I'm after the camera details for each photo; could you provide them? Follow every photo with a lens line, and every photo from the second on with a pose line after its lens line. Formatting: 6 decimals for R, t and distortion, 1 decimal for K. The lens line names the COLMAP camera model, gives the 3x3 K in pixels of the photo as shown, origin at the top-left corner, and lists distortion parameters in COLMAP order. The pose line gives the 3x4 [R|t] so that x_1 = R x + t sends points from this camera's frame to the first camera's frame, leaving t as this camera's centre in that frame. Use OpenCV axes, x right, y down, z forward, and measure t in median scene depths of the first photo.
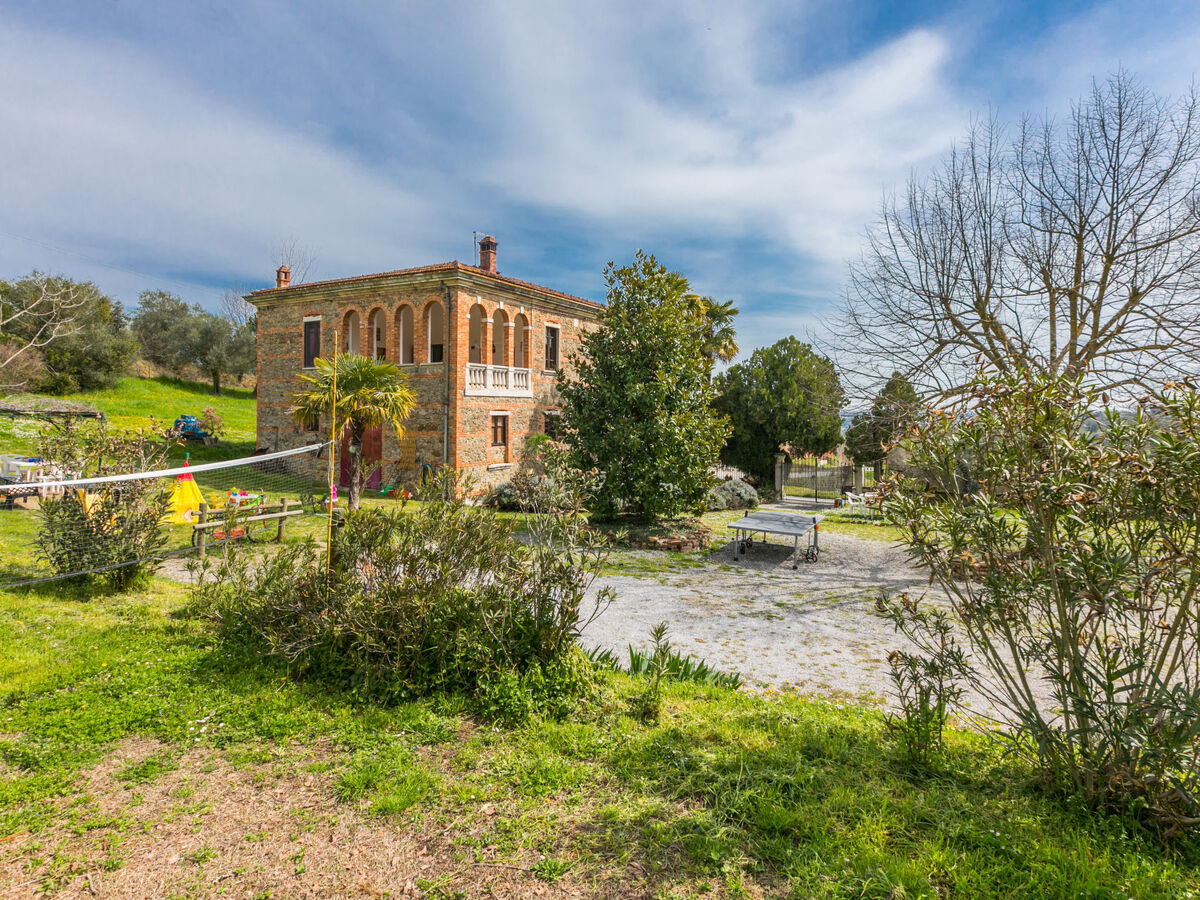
lens RADIAL K [[626.0, 0, 610.6], [0, 626.0, 401.1], [0, 0, 1]] dist [0.014832, -0.002414]
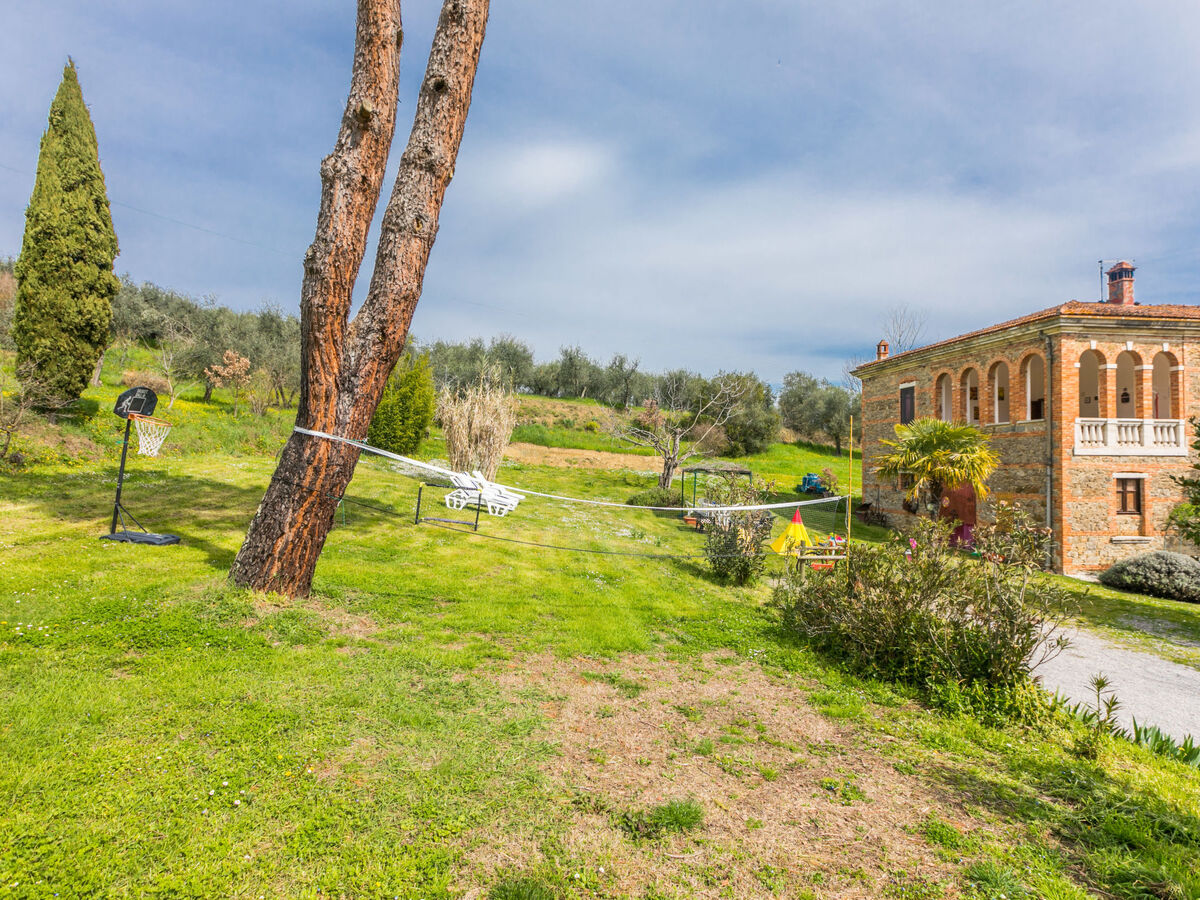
lens RADIAL K [[626.0, 0, 601.5], [0, 626.0, 448.1], [0, 0, 1]] dist [0.014832, -0.002414]
pose [[0.592711, -0.021852, -0.805119, 0.082331], [0.006745, 0.999731, -0.022169, -0.003144], [0.805387, 0.007709, 0.592699, -0.061337]]
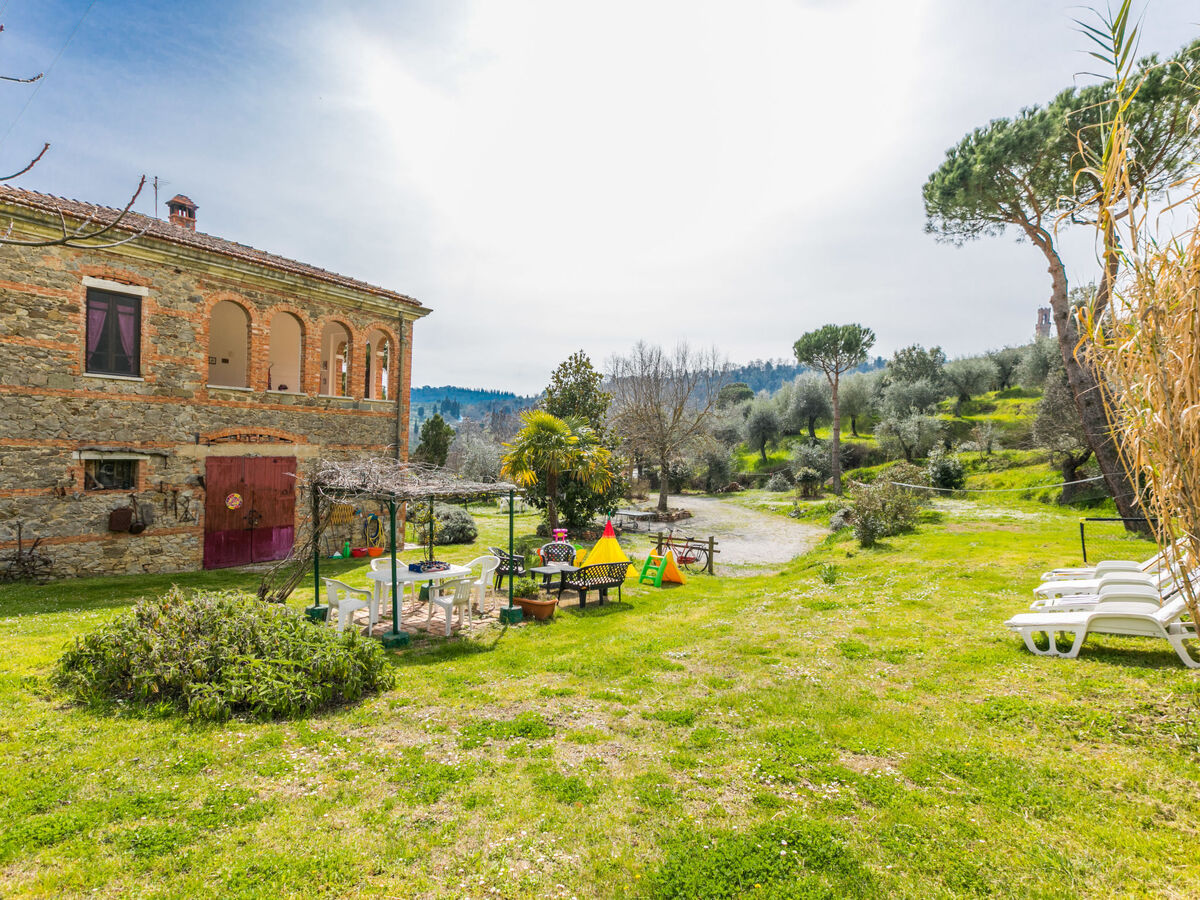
lens RADIAL K [[609.6, 0, 595.5], [0, 609.6, 455.7], [0, 0, 1]] dist [0.006238, -0.000477]
pose [[0.125487, -0.030471, 0.991627, -1.020055], [-0.057300, 0.997637, 0.037906, -0.029948], [-0.990439, -0.061577, 0.123444, 0.544311]]
